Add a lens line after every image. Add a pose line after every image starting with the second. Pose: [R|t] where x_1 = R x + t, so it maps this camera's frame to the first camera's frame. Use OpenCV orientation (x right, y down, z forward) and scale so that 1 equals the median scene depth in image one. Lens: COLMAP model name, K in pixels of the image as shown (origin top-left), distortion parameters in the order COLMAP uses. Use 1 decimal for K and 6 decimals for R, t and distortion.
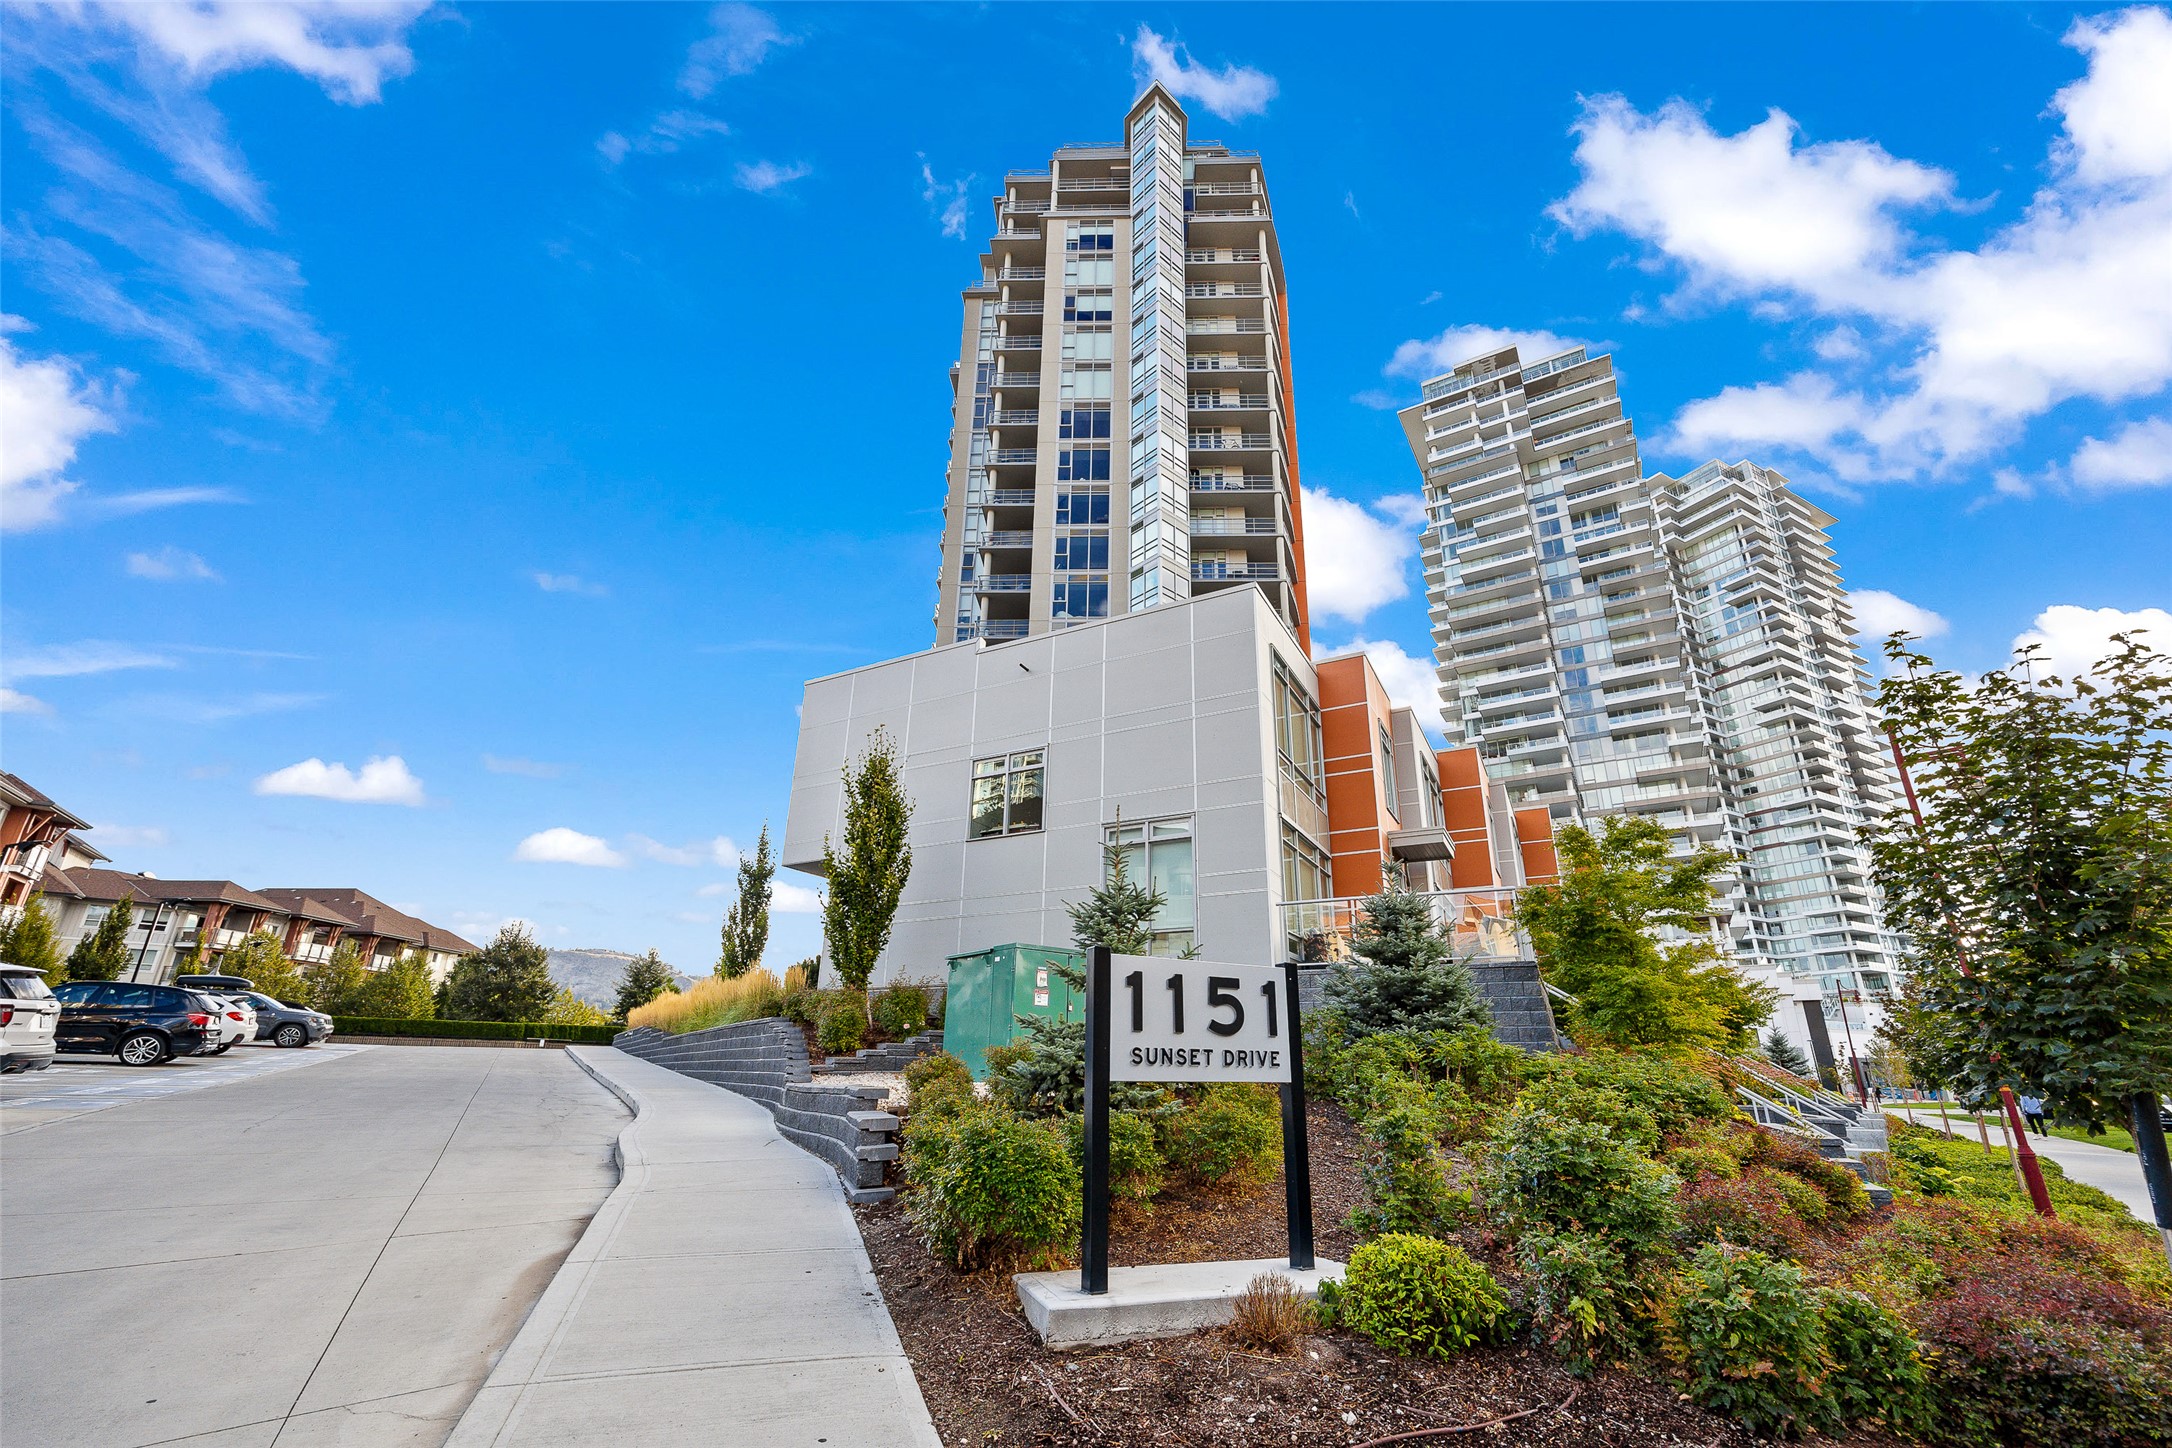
lens RADIAL K [[862.8, 0, 1117.5], [0, 862.8, 778.3], [0, 0, 1]] dist [-0.004075, 0.000240]
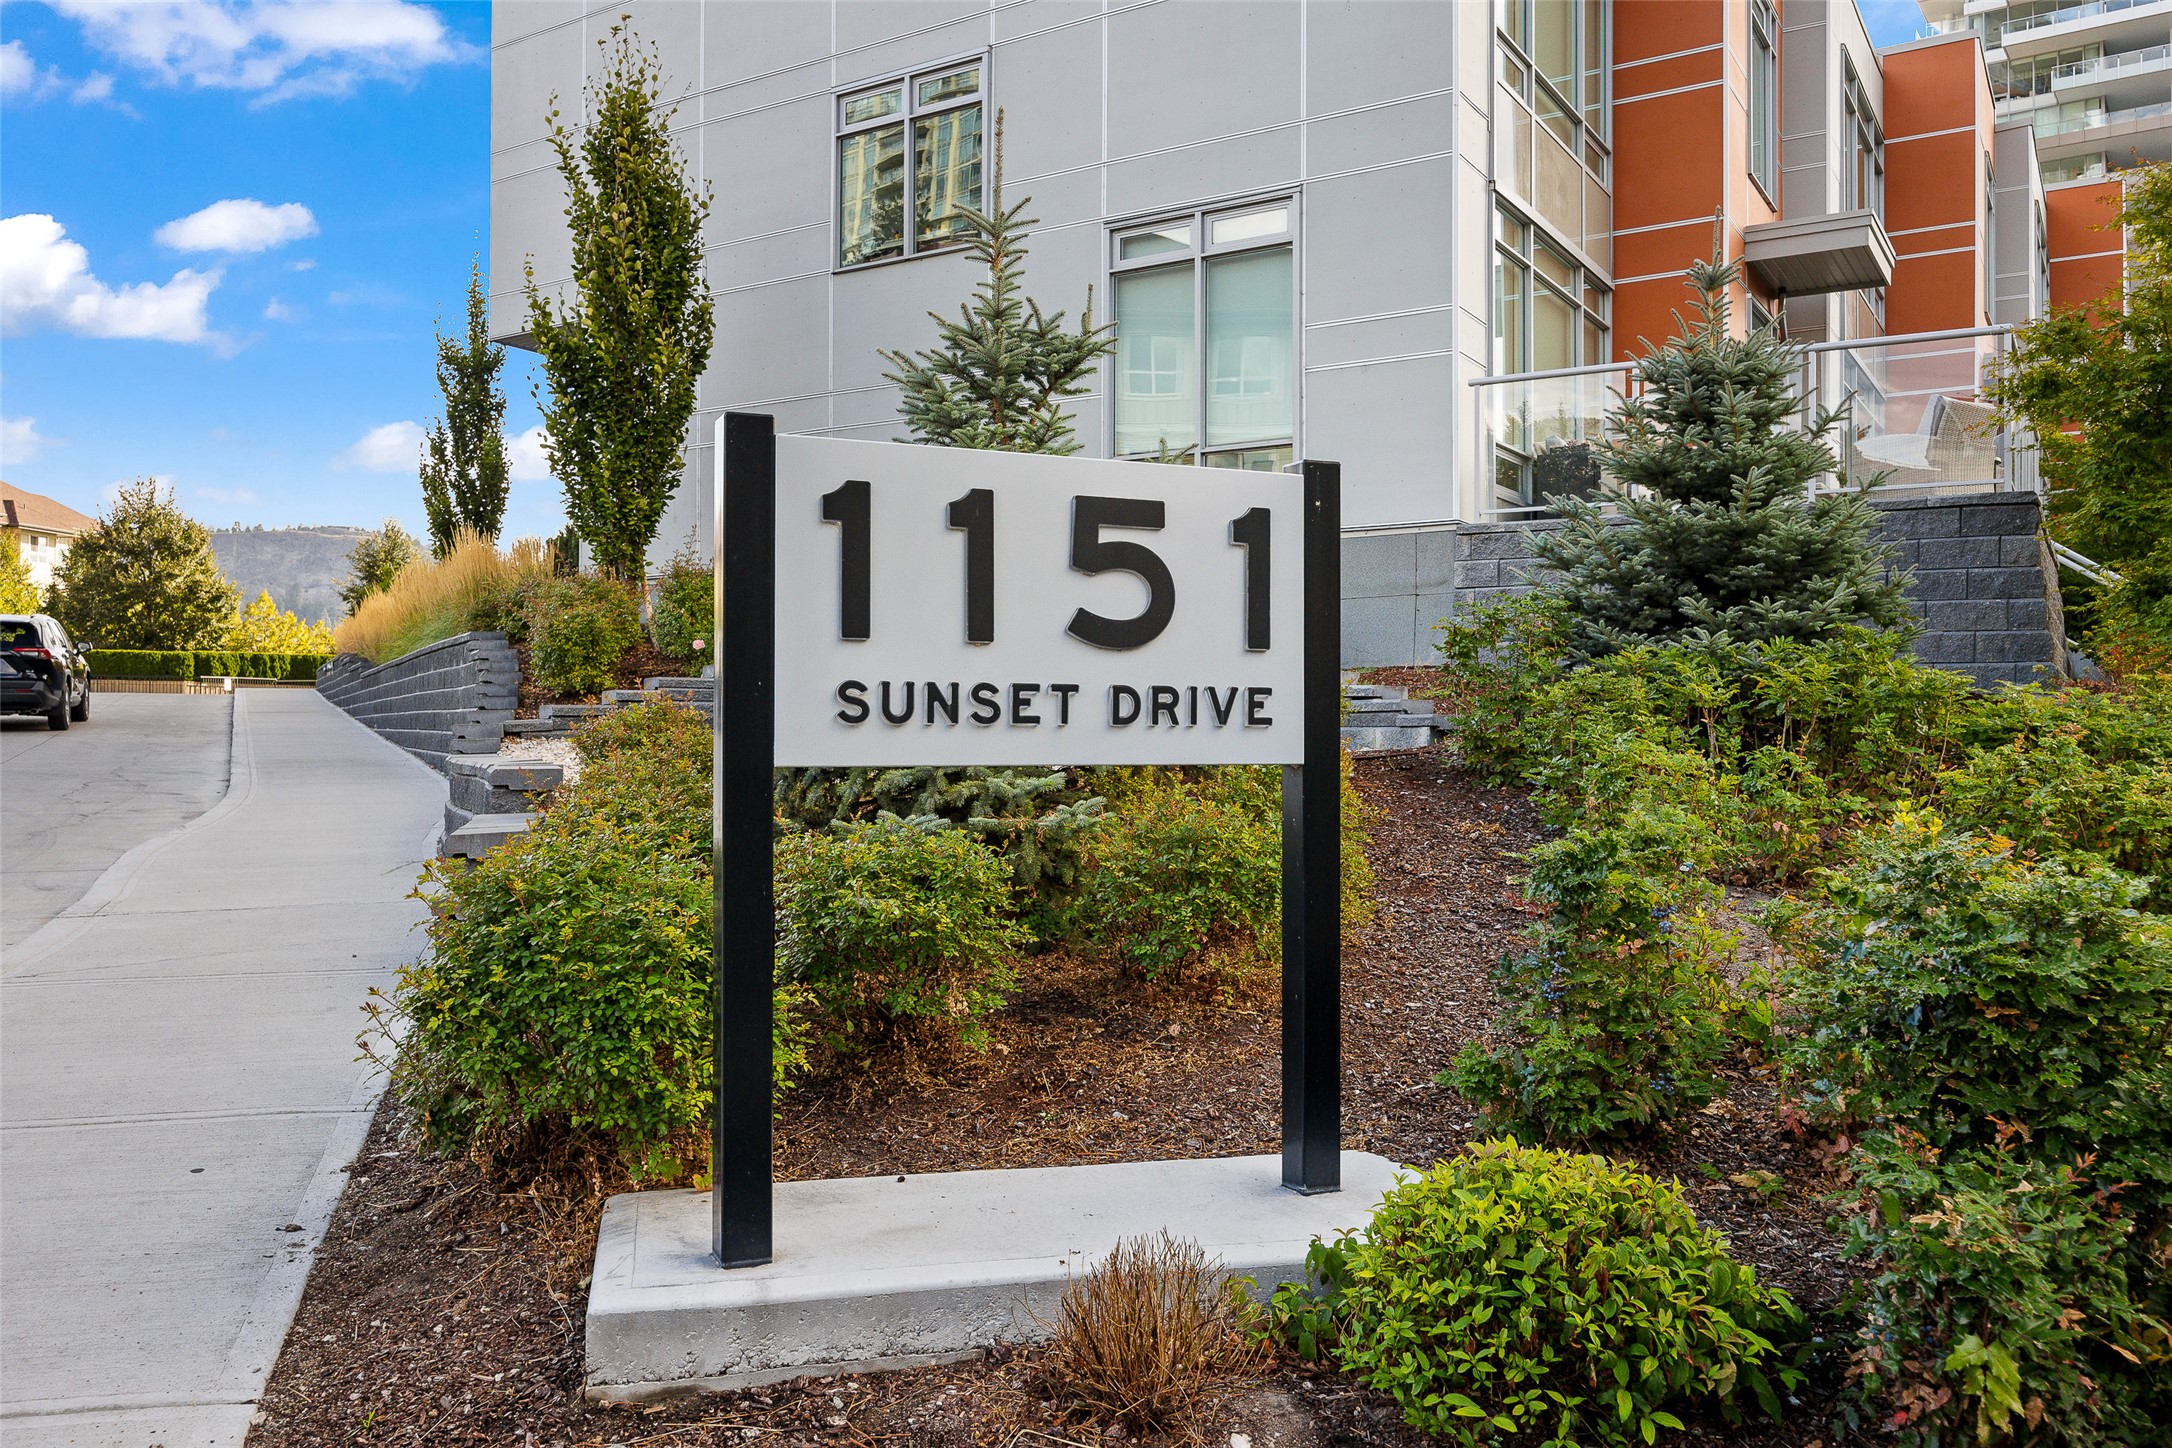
lens RADIAL K [[1625.7, 0, 1090.3], [0, 1625.7, 709.6], [0, 0, 1]] dist [-0.004509, 0.000391]
pose [[0.995995, -0.006844, -0.089142, 0.101647], [0.034441, 0.949485, 0.311918, 0.058242], [0.082505, -0.313739, 0.945918, 0.182846]]
